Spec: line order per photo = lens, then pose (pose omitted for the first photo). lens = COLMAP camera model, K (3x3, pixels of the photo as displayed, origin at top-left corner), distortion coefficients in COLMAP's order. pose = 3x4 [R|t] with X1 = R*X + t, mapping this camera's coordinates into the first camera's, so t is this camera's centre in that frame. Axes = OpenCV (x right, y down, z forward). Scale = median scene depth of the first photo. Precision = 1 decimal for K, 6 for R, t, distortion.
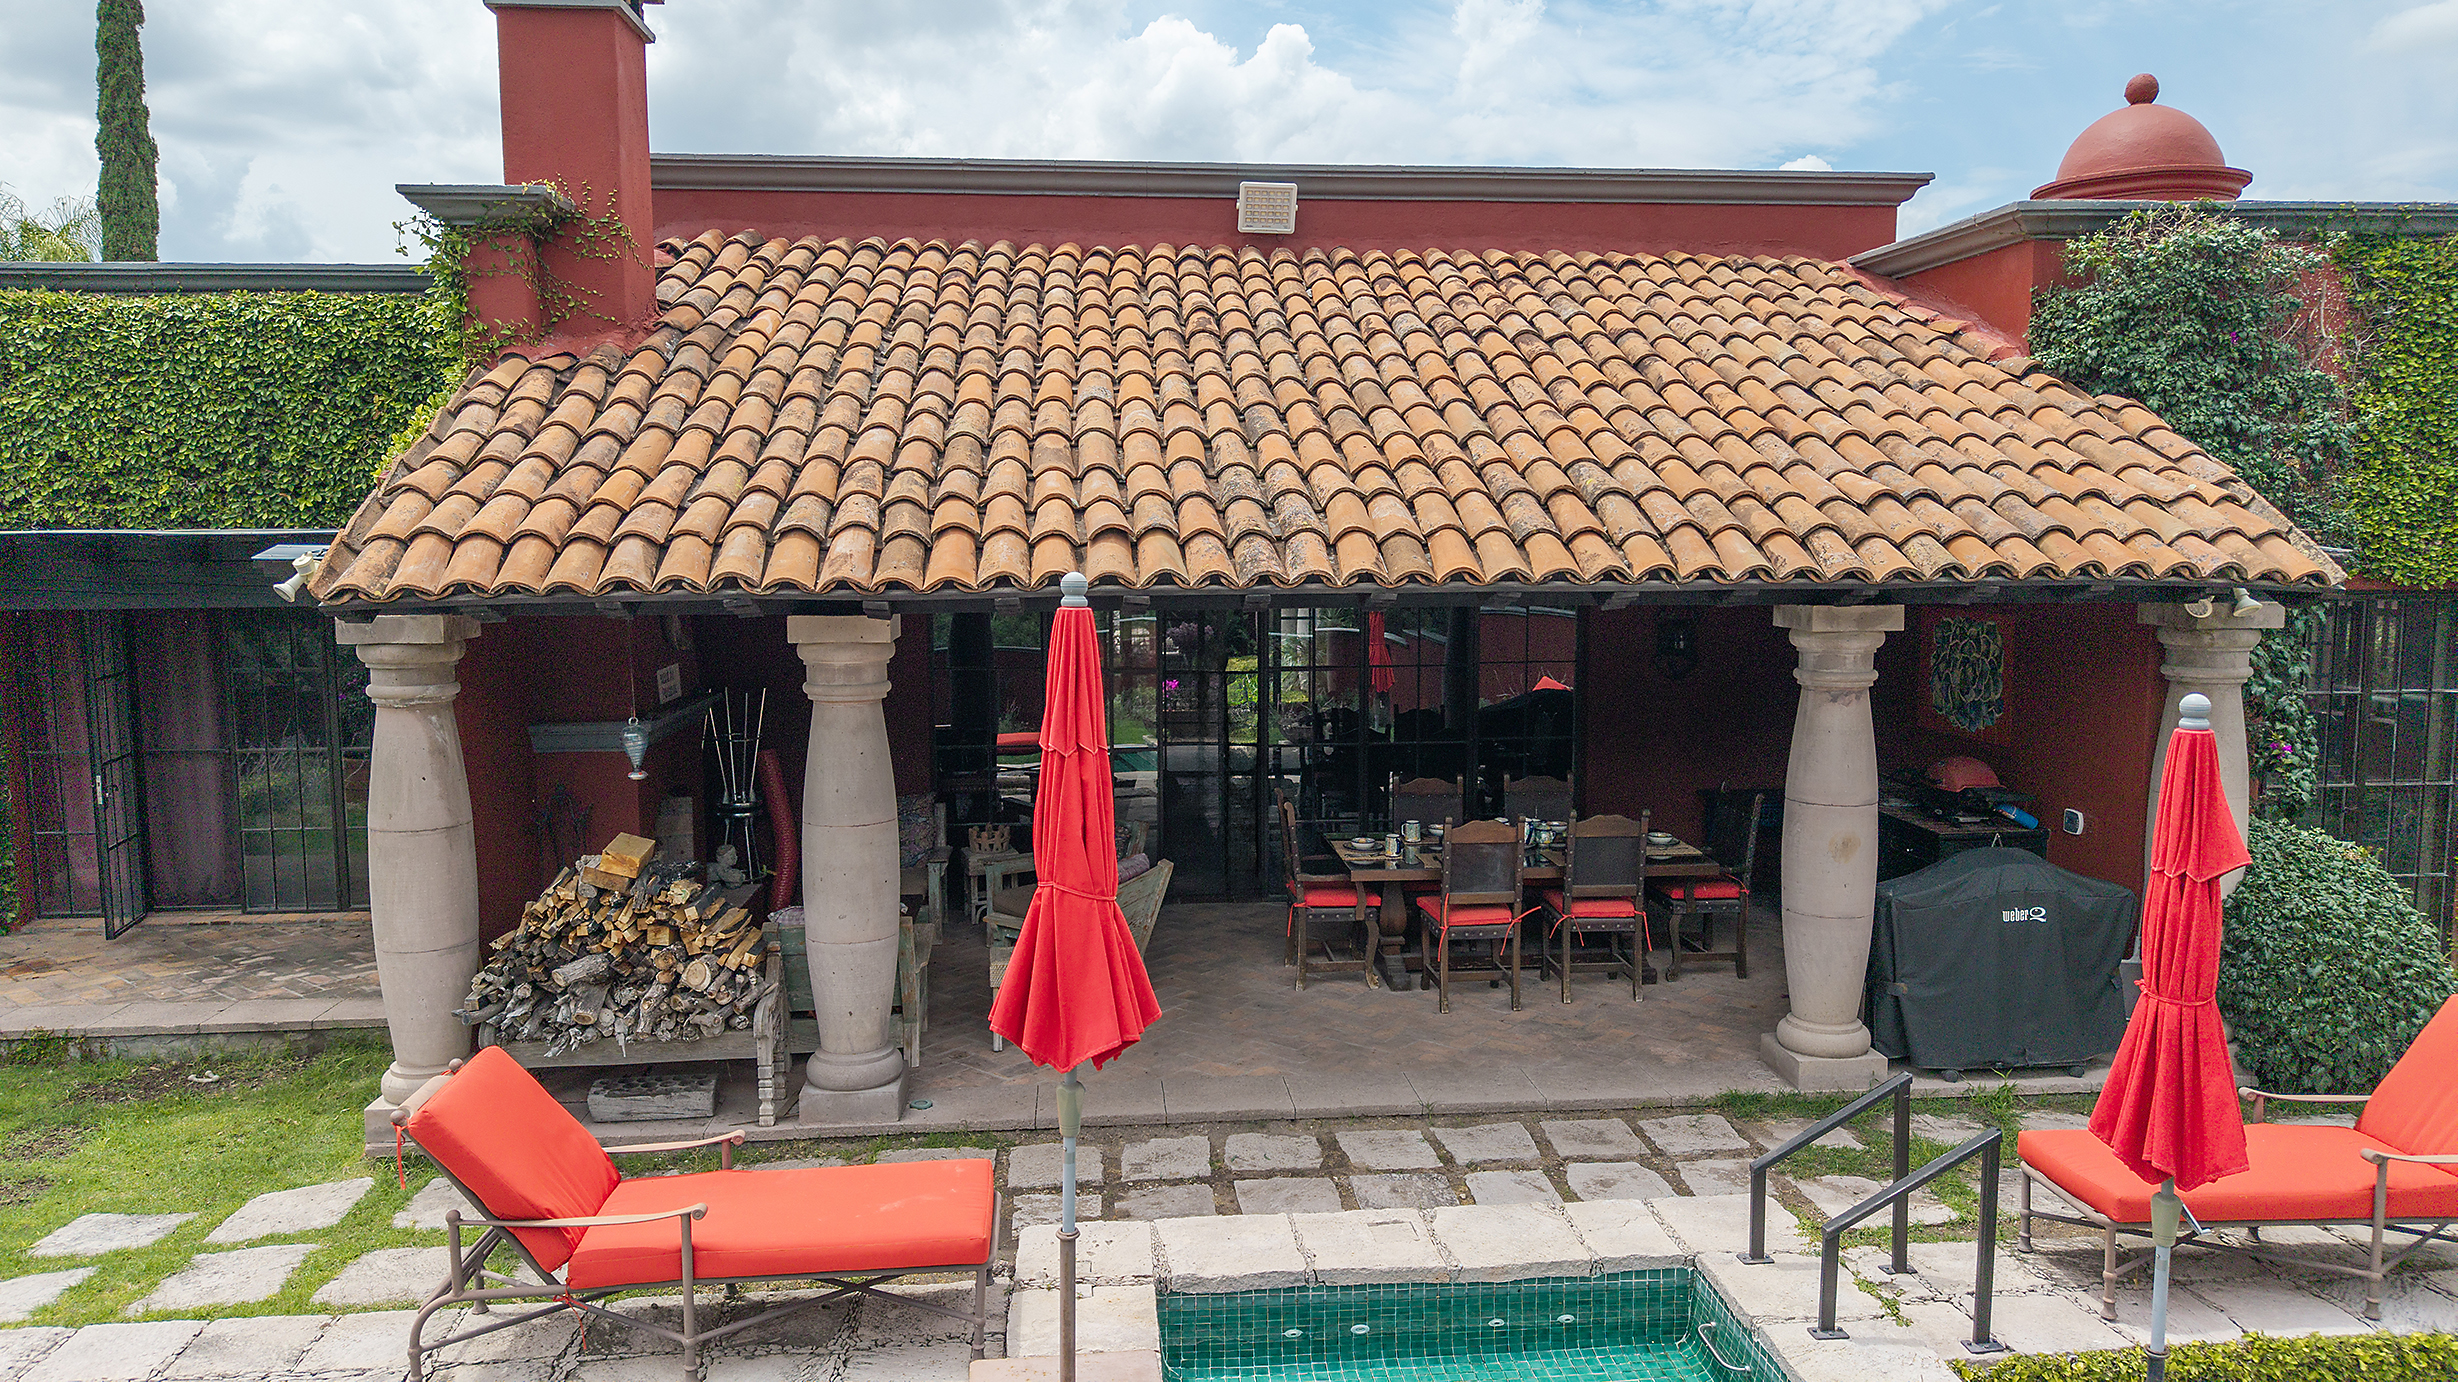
lens RADIAL K [[1626.0, 0, 1222.5], [0, 1626.0, 680.0], [0, 0, 1]] dist [0.004015, 0.000015]
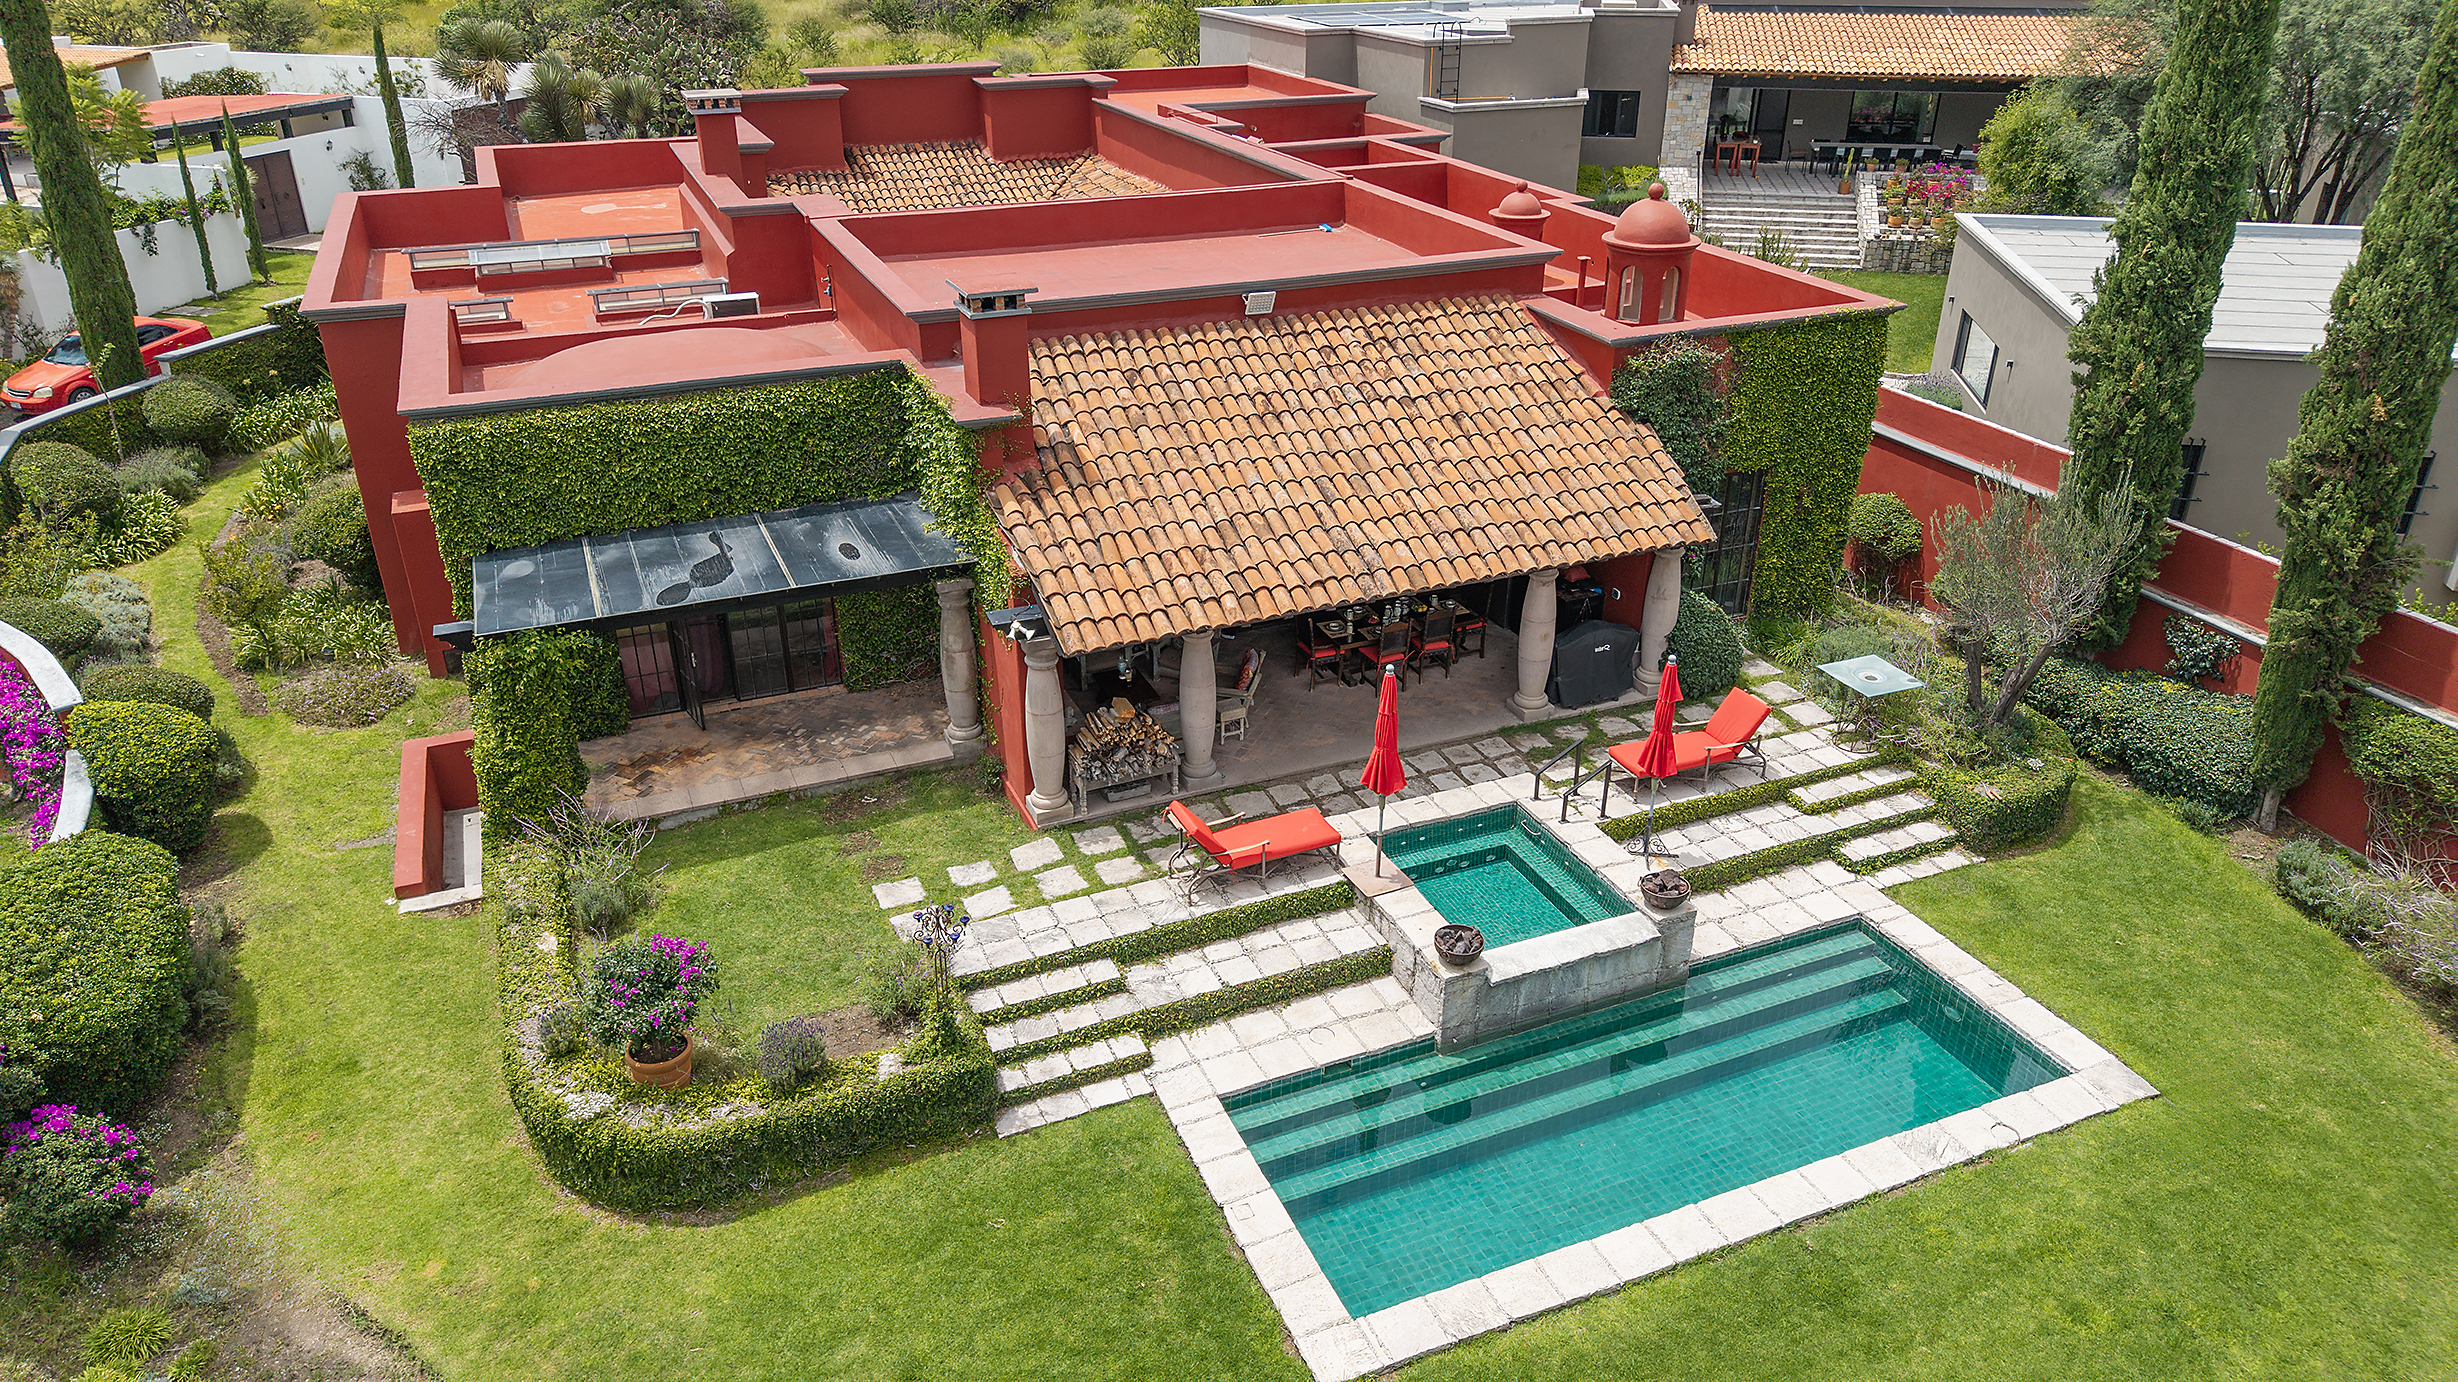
lens RADIAL K [[1626.0, 0, 1222.5], [0, 1626.0, 680.0], [0, 0, 1]] dist [0.004015, 0.000015]
pose [[0.953995, -0.129777, 0.270280, -0.827179], [0.028153, 0.936259, 0.350182, -0.757048], [-0.298498, -0.326462, 0.896840, -1.218109]]
